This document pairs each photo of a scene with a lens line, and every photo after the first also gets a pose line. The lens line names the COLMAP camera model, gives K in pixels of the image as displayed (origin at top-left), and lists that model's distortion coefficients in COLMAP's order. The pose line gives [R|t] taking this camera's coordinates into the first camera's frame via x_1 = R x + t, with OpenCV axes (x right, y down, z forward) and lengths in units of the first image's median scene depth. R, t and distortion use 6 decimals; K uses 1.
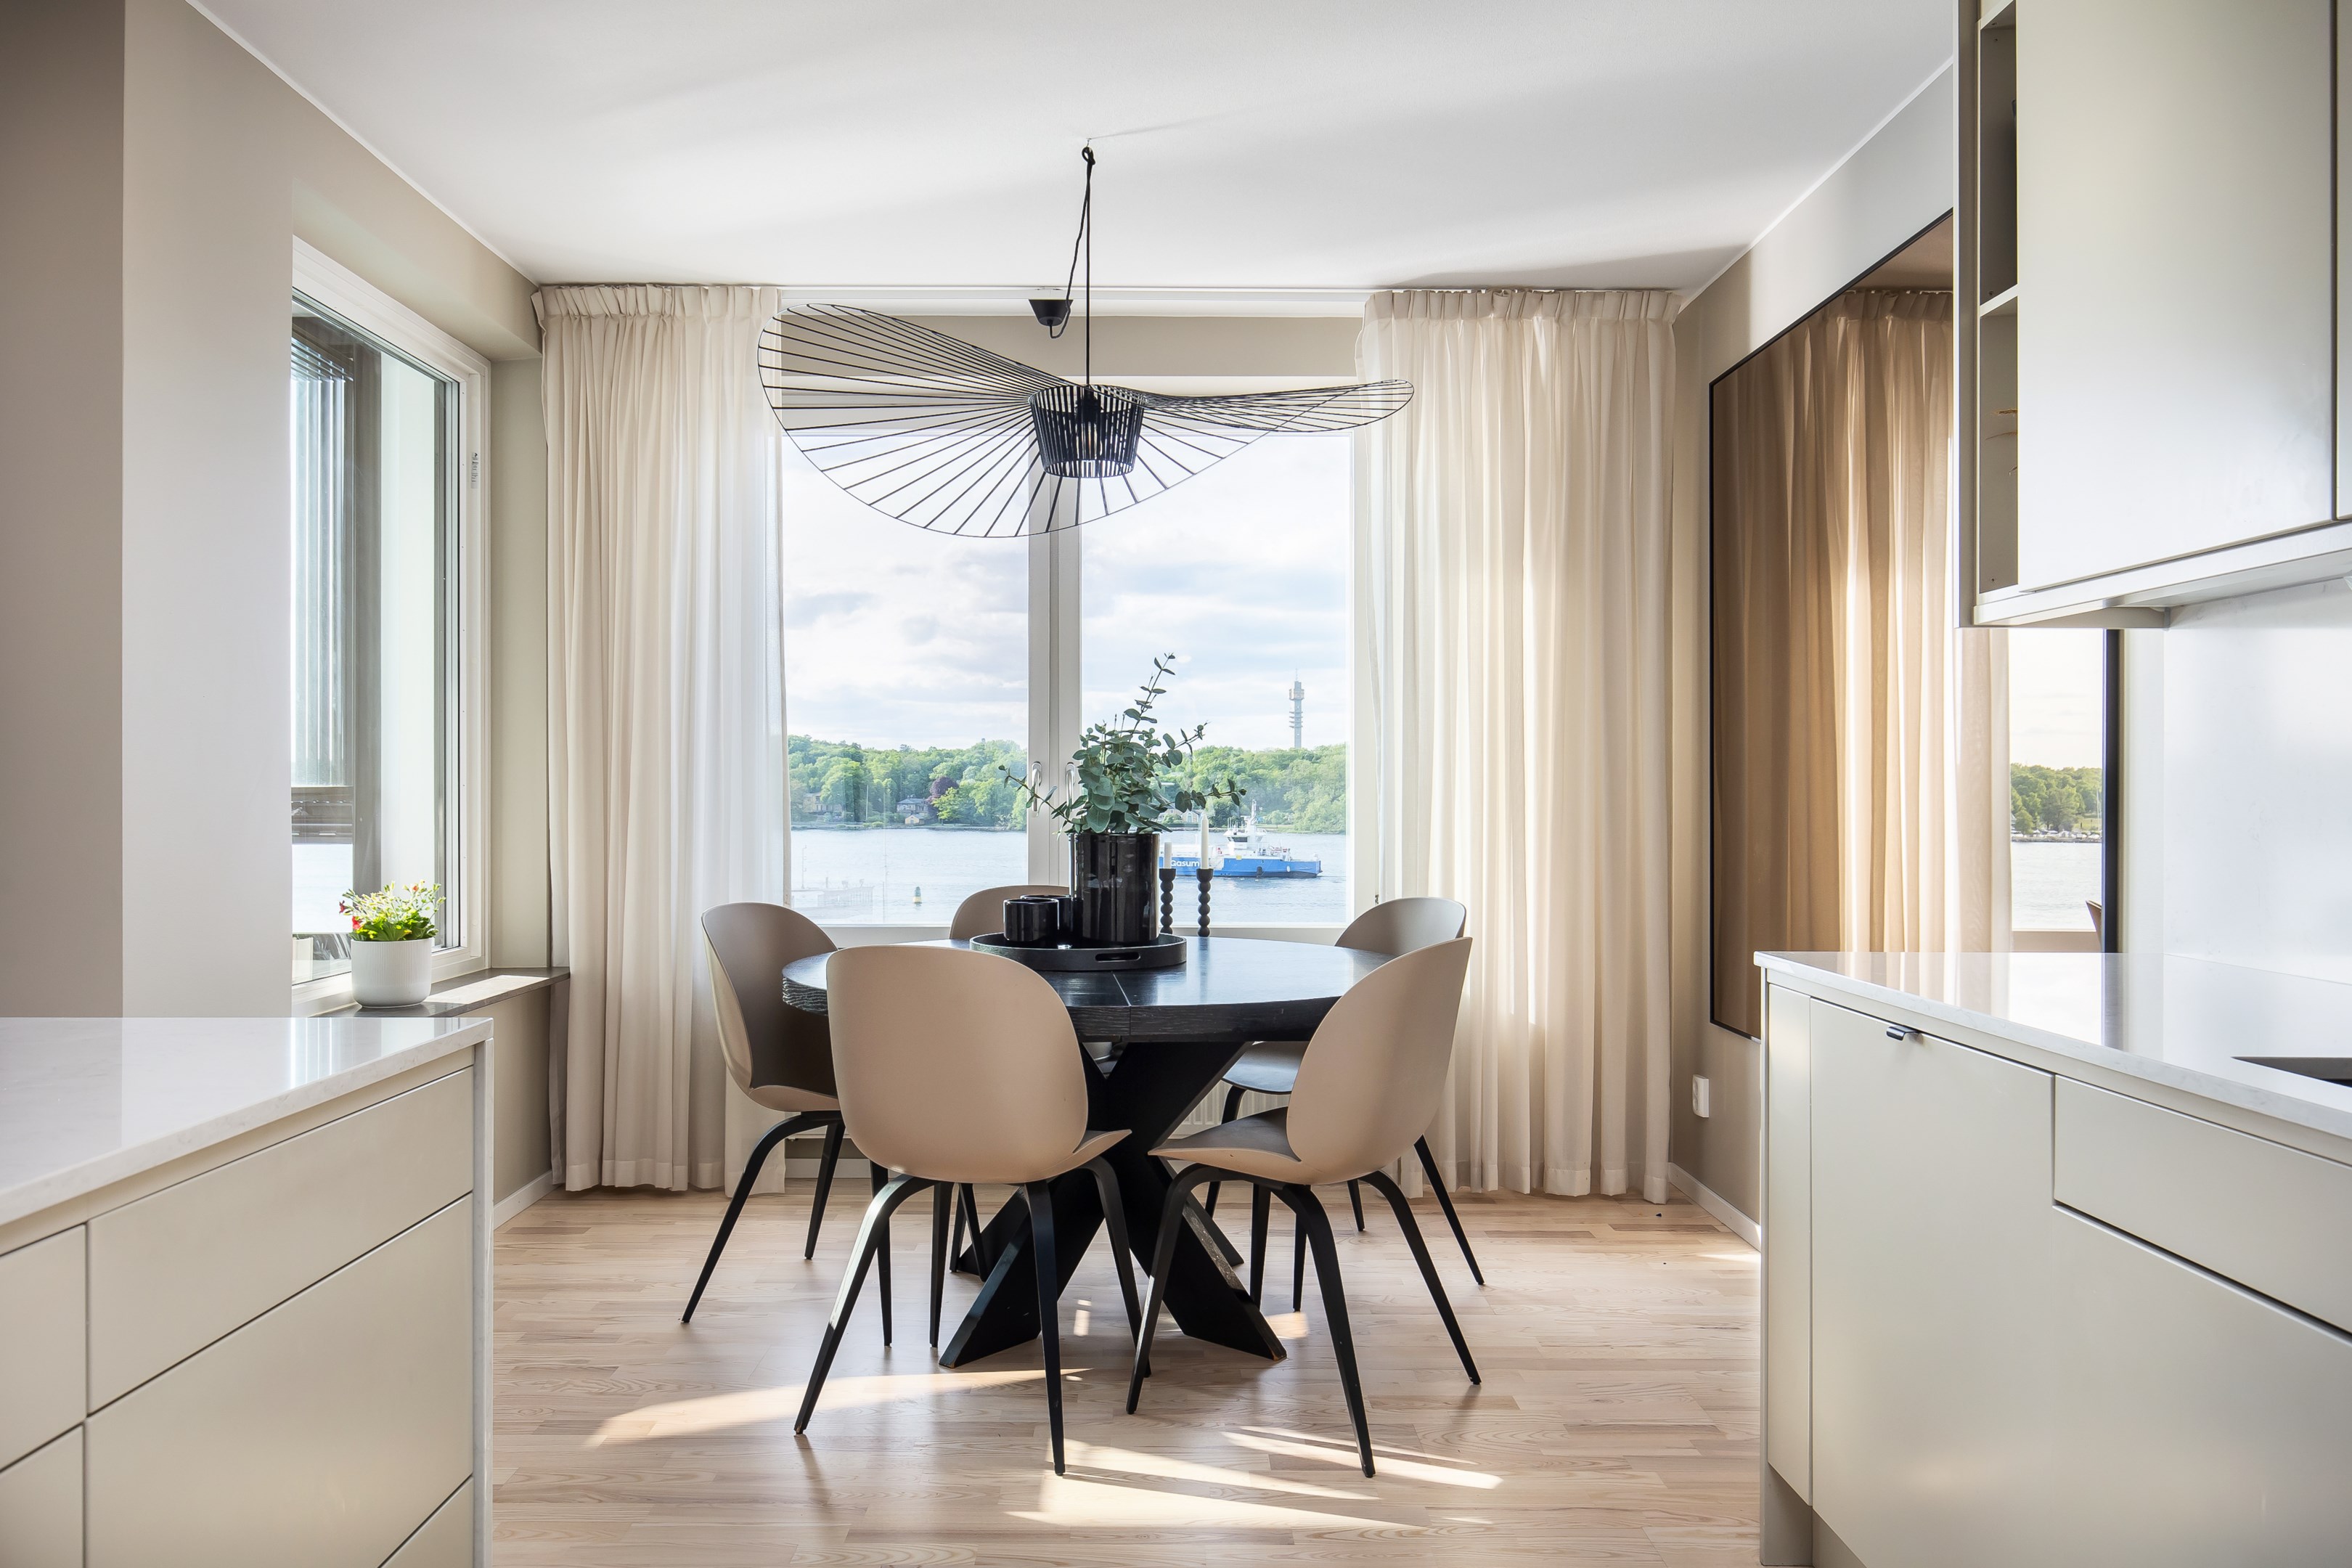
lens RADIAL K [[1634.3, 0, 1169.2], [0, 1634.3, 797.7], [0, 0, 1]] dist [0.005574, 0.000323]
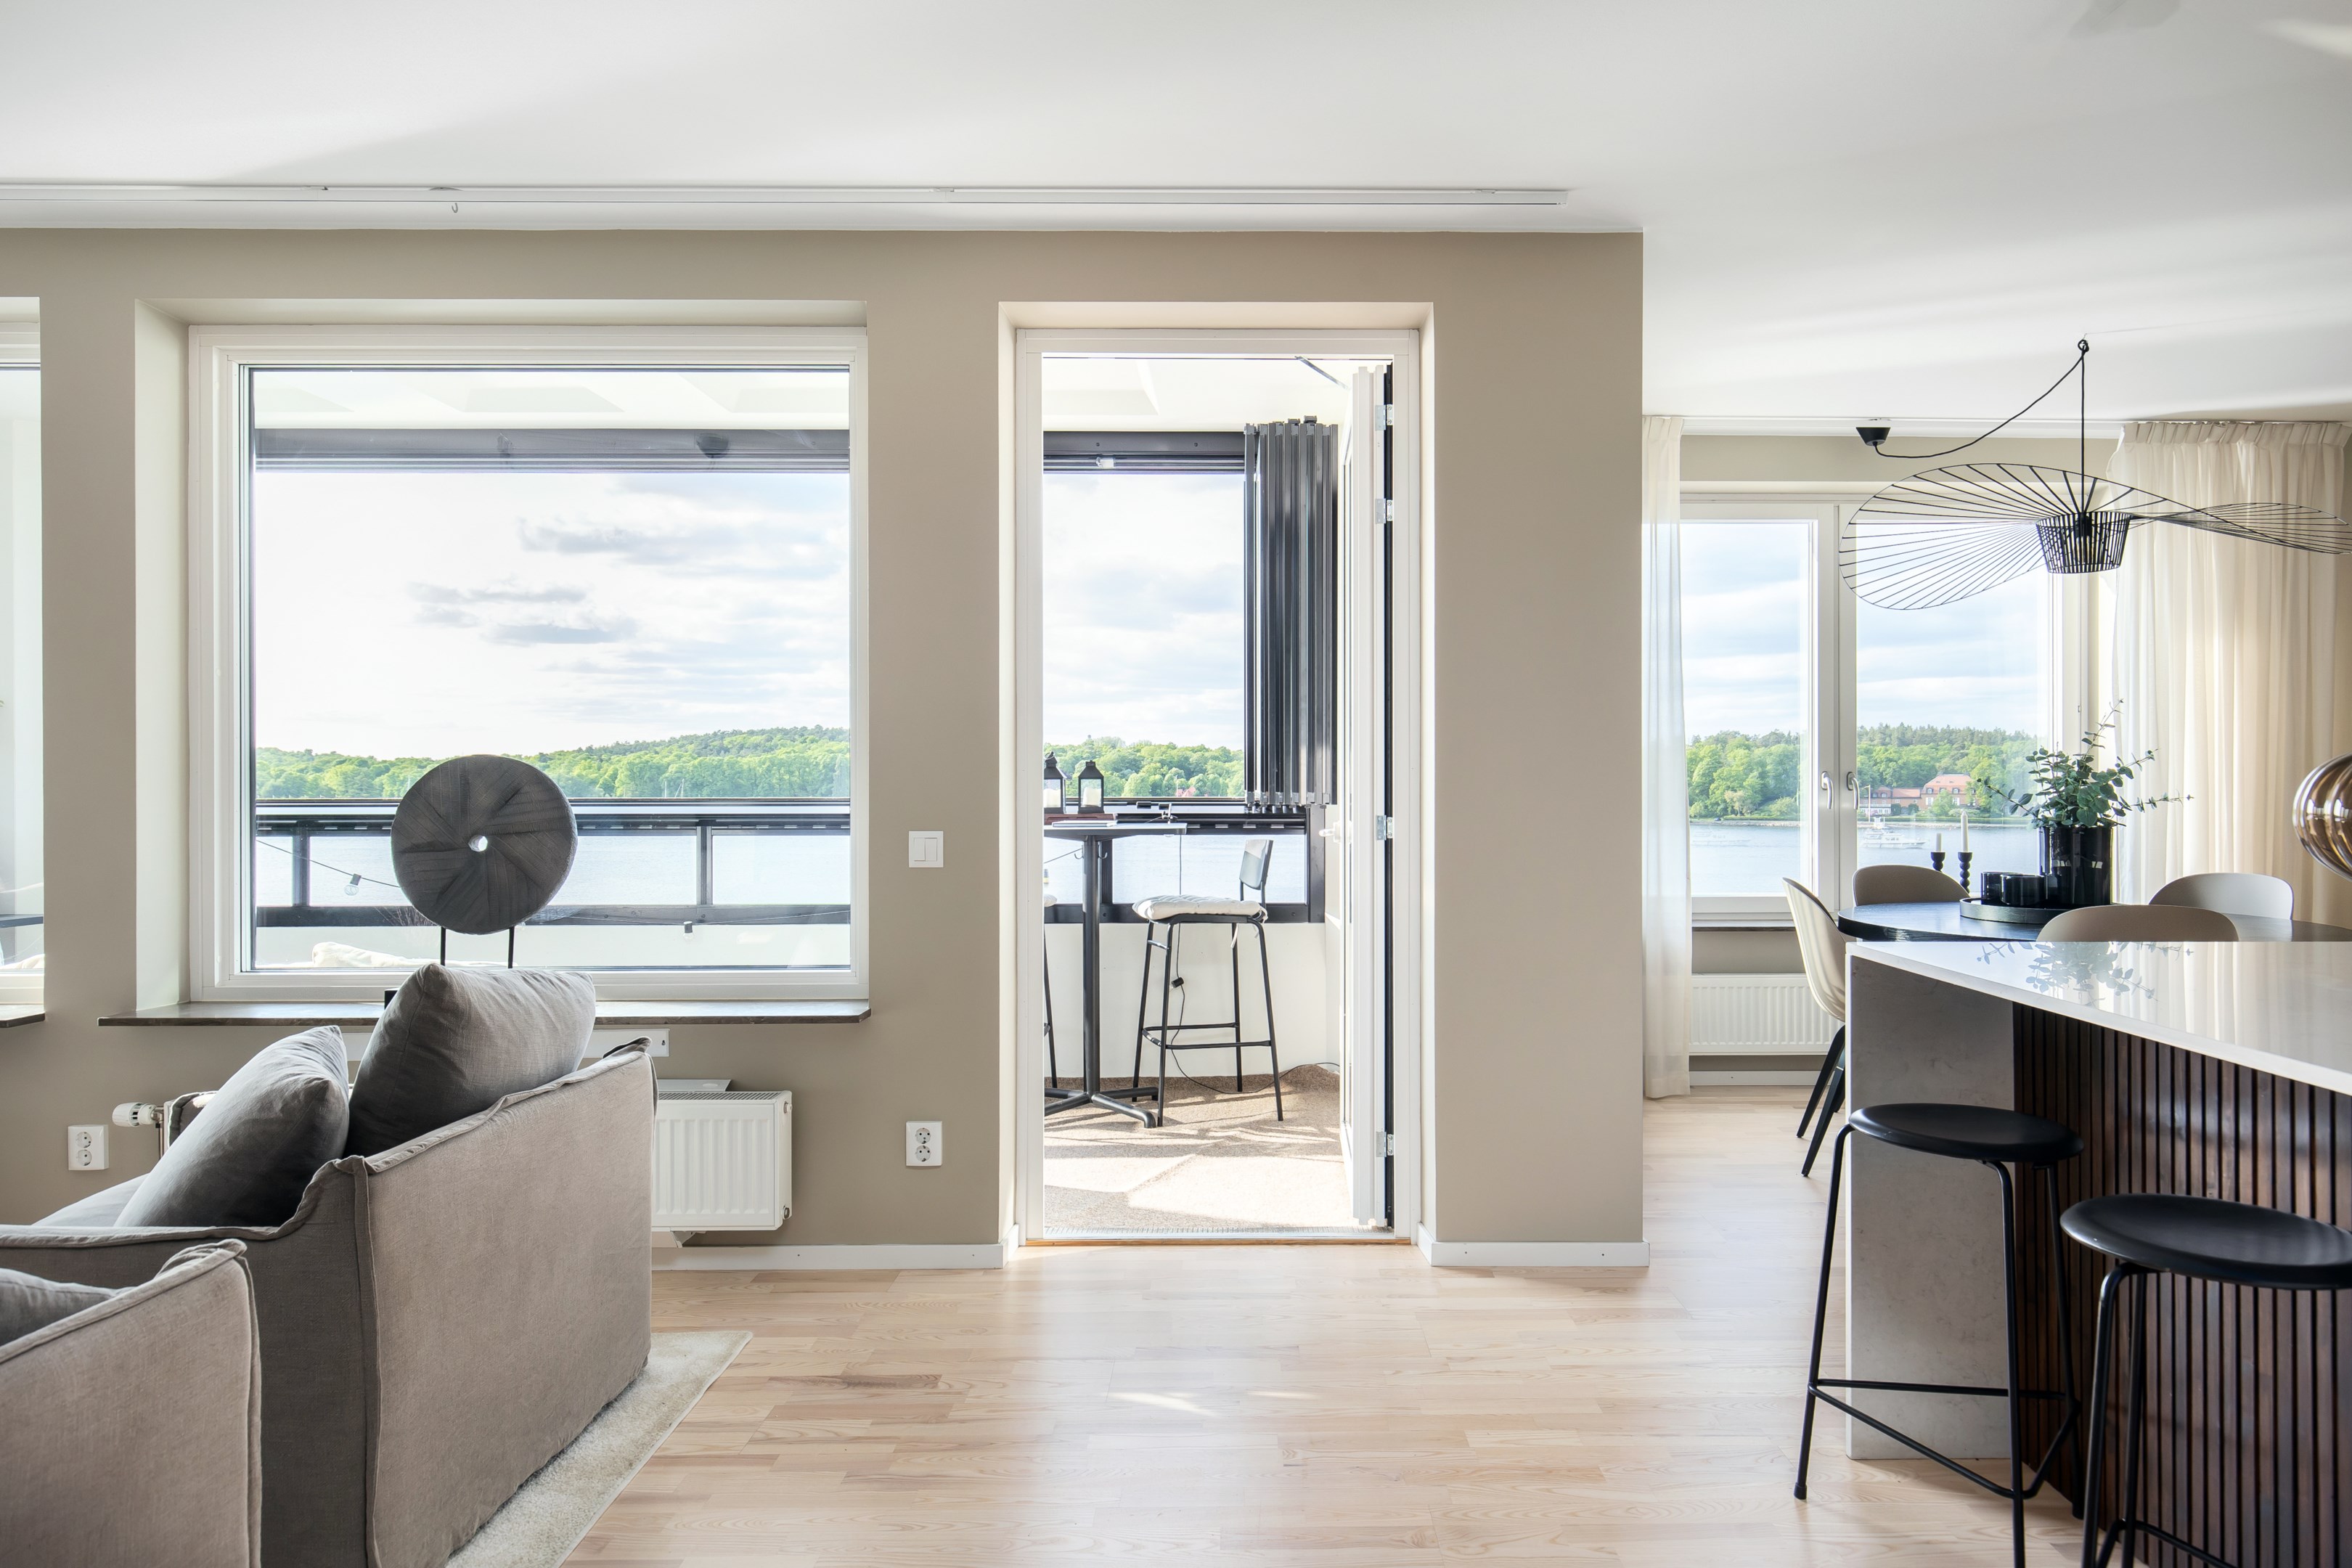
lens RADIAL K [[1458.2, 0, 1214.1], [0, 1458.2, 776.8], [0, 0, 1]] dist [-0.002128, -0.000593]
pose [[0.999996, 0.001406, 0.002255, -0.627926], [-0.001390, 0.999974, -0.007110, -0.008543], [-0.002265, 0.007107, 0.999972, -0.197041]]
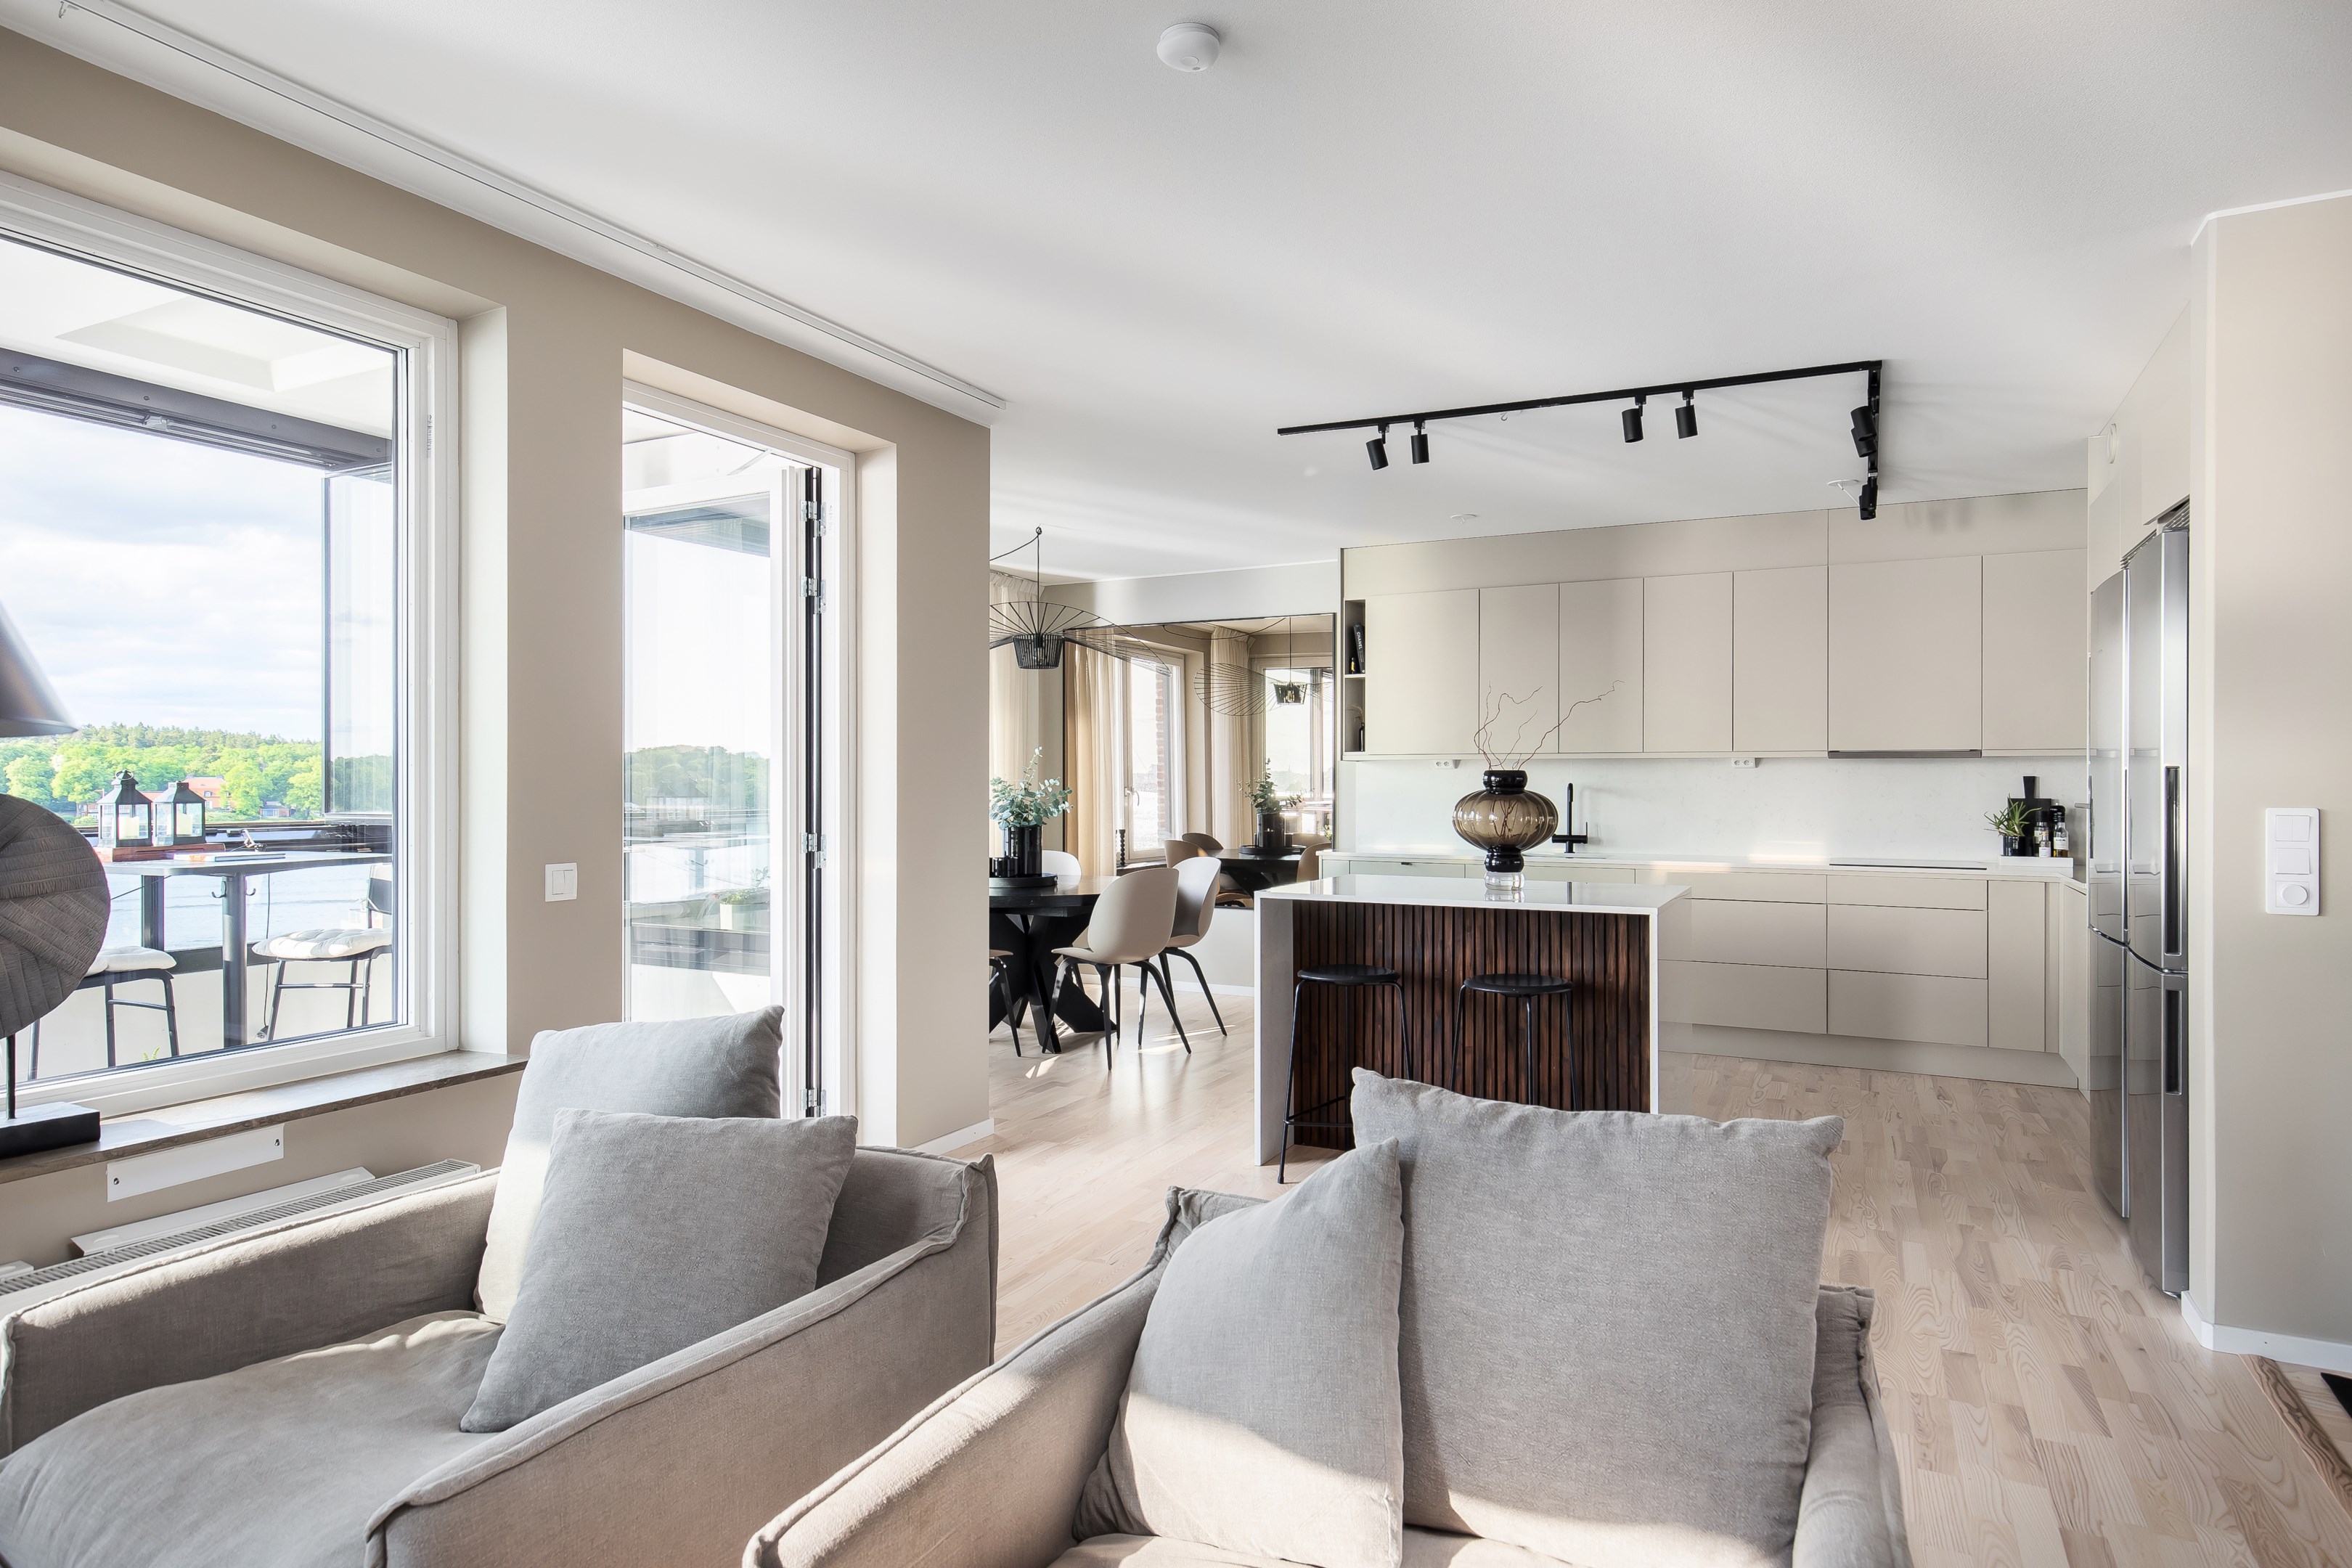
lens RADIAL K [[1367.8, 0, 1176.0], [0, 1367.8, 784.0], [0, 0, 1]] dist [0.004673, -0.001964]
pose [[0.456134, 0.000730, 0.889911, -1.300210], [0.003697, 0.999989, -0.002715, -0.024225], [-0.889903, 0.004528, 0.456127, -0.029995]]
